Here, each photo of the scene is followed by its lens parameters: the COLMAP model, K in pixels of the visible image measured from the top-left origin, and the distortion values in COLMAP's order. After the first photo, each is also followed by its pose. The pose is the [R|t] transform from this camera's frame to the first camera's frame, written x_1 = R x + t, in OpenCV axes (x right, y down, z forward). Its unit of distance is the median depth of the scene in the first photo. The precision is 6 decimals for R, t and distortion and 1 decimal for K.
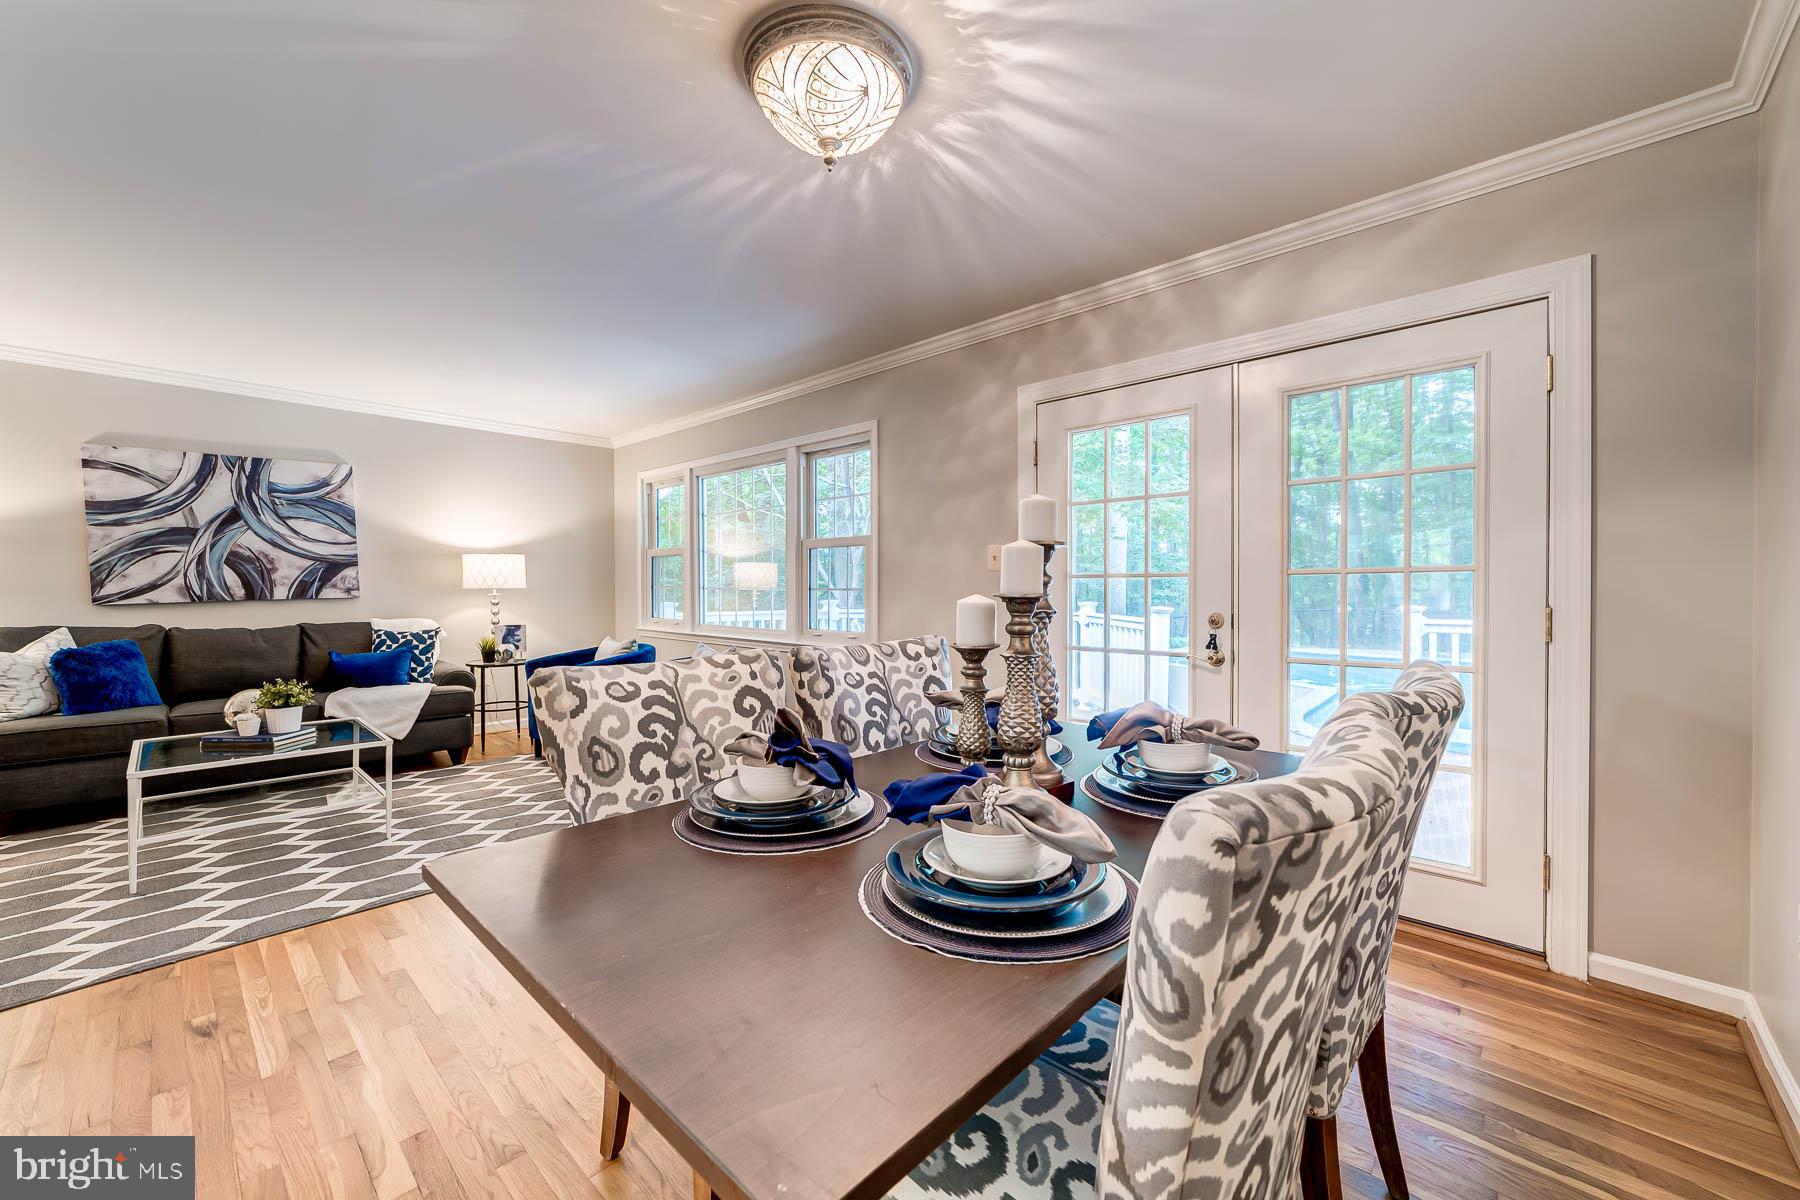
lens RADIAL K [[709.0, 0, 899.5], [0, 709.0, 602.4], [0, 0, 1]] dist [-0.016468, 0.001655]
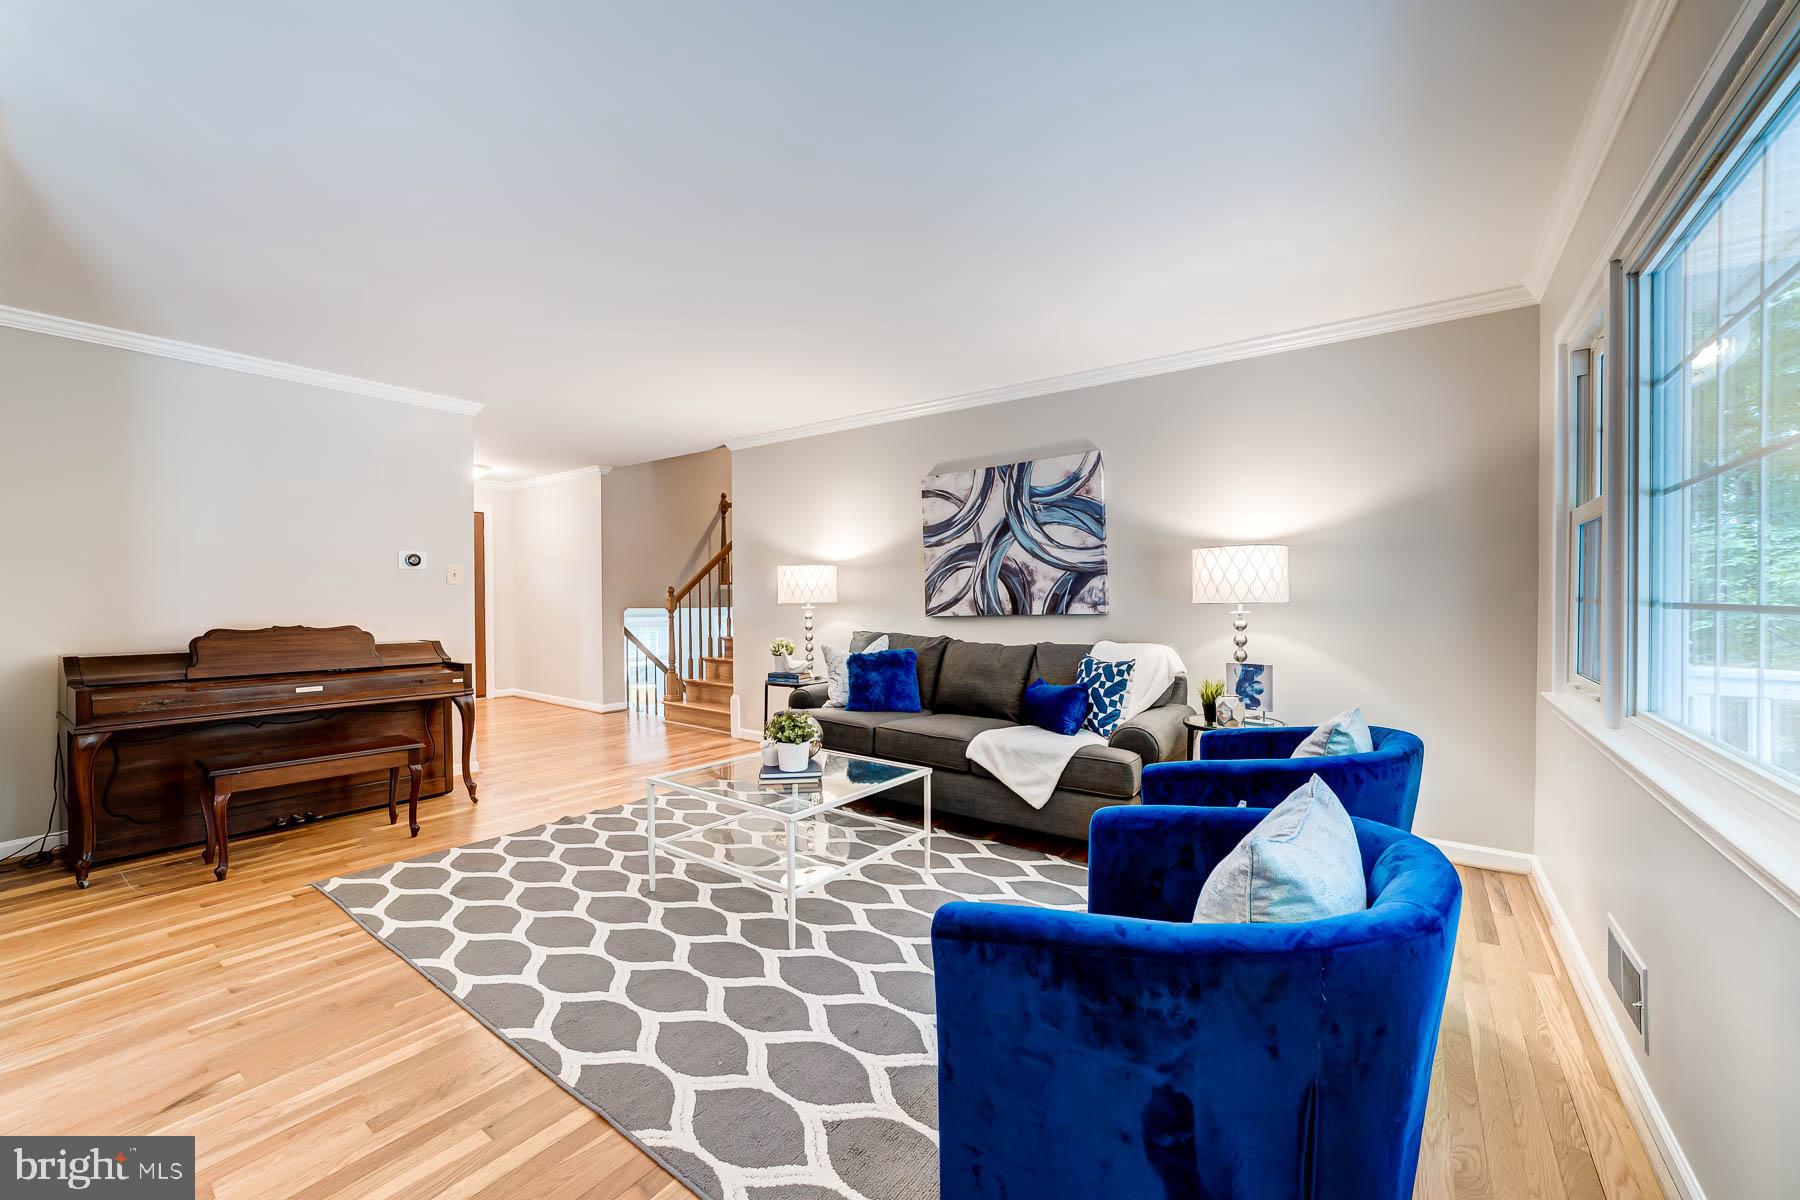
lens RADIAL K [[709.0, 0, 893.9], [0, 709.0, 610.3], [0, 0, 1]] dist [-0.016468, 0.001655]
pose [[0.134201, 0.008998, -0.990913, -0.003171], [-0.025244, 0.999665, 0.005658, -0.010751], [0.990633, 0.024255, 0.134383, 0.713349]]
